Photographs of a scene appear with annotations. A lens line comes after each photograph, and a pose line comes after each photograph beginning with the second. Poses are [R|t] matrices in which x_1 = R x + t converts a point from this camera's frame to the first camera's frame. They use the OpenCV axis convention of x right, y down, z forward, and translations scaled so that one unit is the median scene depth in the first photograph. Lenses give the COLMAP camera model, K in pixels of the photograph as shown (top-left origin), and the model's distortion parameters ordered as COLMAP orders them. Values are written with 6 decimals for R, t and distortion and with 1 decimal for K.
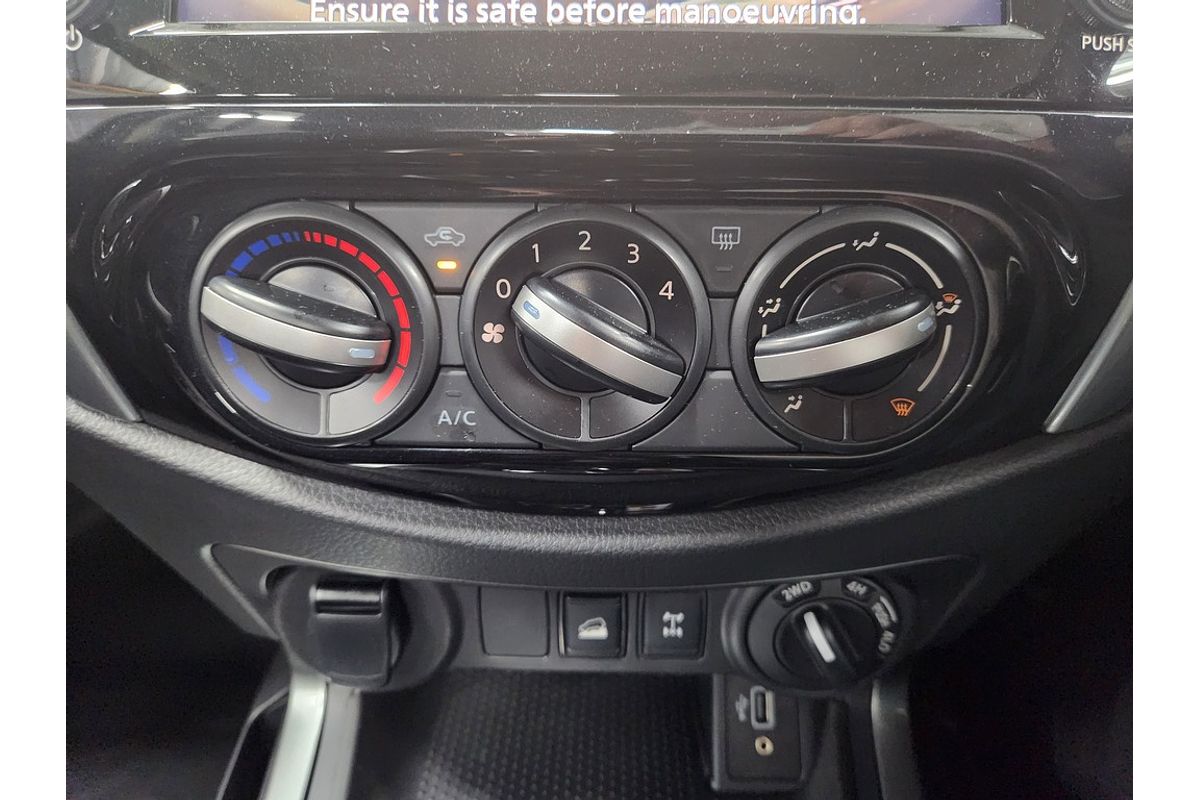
lens RADIAL K [[802.7, 0, 600.0], [0, 802.7, 400.0], [0, 0, 1]] dist [0.031086, -0.073234]
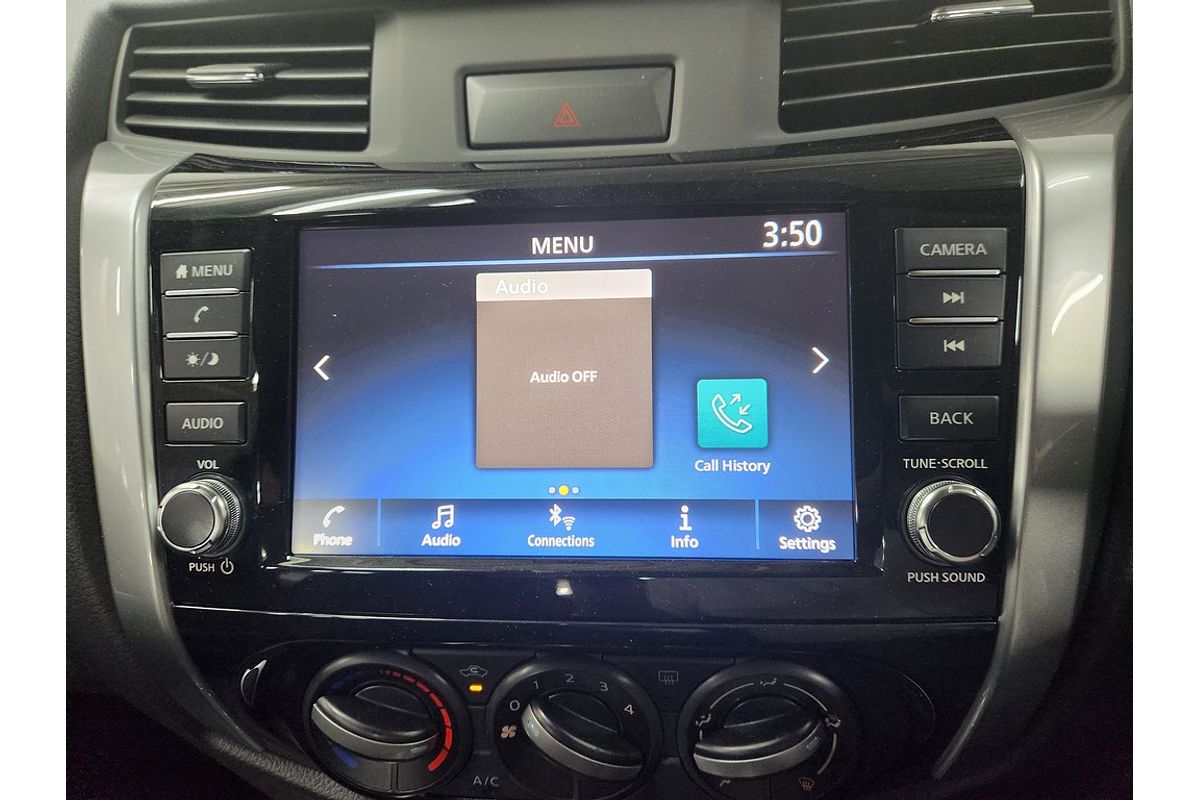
lens RADIAL K [[802.7, 0, 600.0], [0, 802.7, 400.0], [0, 0, 1]] dist [0.031086, -0.073234]
pose [[0.995913, -0.017838, -0.088541, 0.150536], [0.015879, 0.999614, -0.022783, -0.582134], [0.088914, 0.021284, 0.995812, -0.381026]]
